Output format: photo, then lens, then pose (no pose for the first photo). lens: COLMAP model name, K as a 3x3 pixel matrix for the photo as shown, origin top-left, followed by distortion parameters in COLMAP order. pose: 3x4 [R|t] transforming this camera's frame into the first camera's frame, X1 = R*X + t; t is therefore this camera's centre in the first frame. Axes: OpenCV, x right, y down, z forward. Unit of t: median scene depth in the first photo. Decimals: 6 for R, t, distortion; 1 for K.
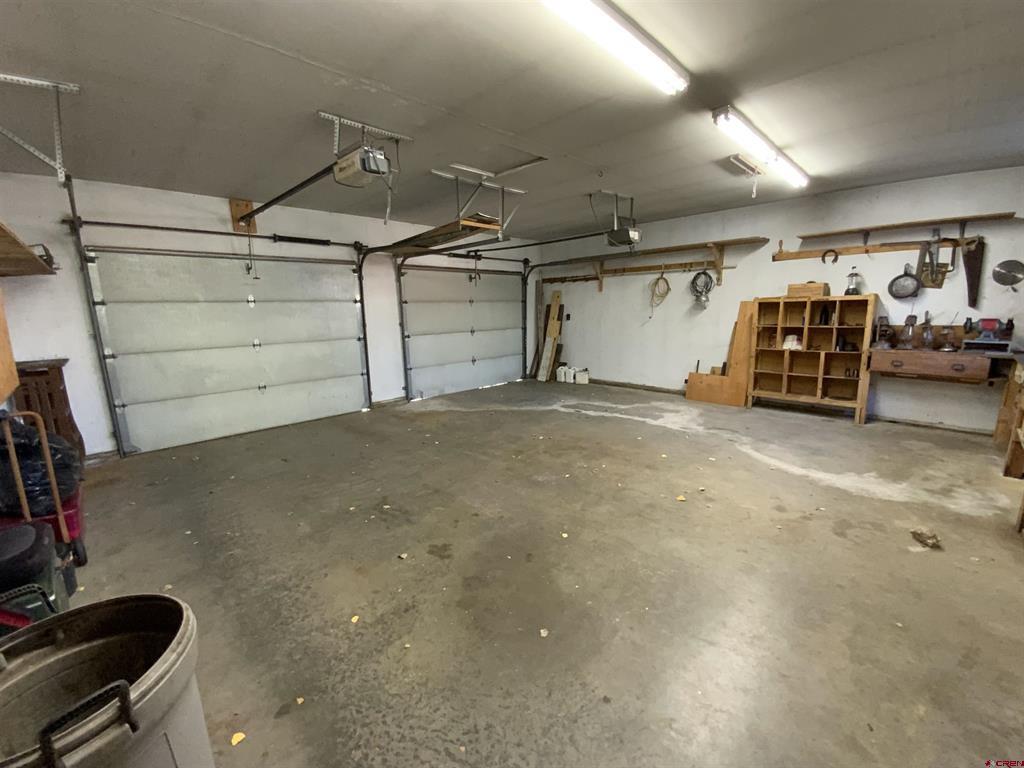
lens RADIAL K [[419.0, 0, 513.3], [0, 419.0, 380.7], [0, 0, 1]] dist [0.001415, -0.001096]
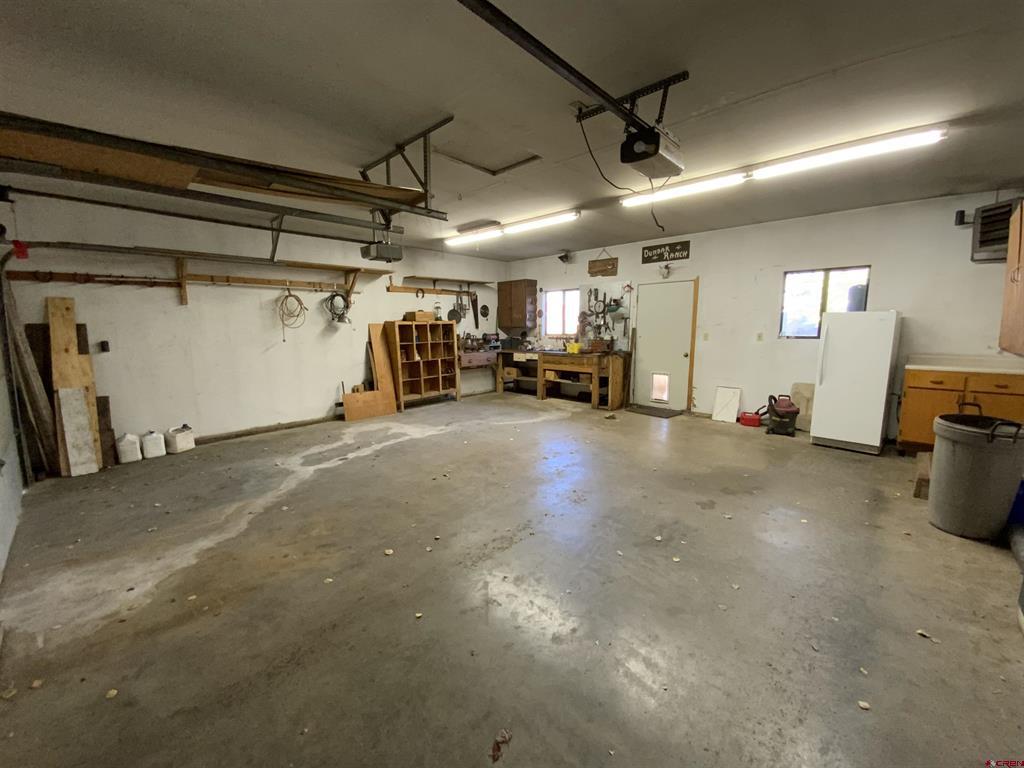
lens RADIAL K [[419.0, 0, 512.3], [0, 419.0, 380.9], [0, 0, 1]] dist [0.001415, -0.001096]
pose [[-0.037869, -0.113750, 0.992787, -0.676681], [0.184517, 0.975620, 0.118821, -0.113734], [-0.982100, 0.187685, -0.015957, 0.745324]]
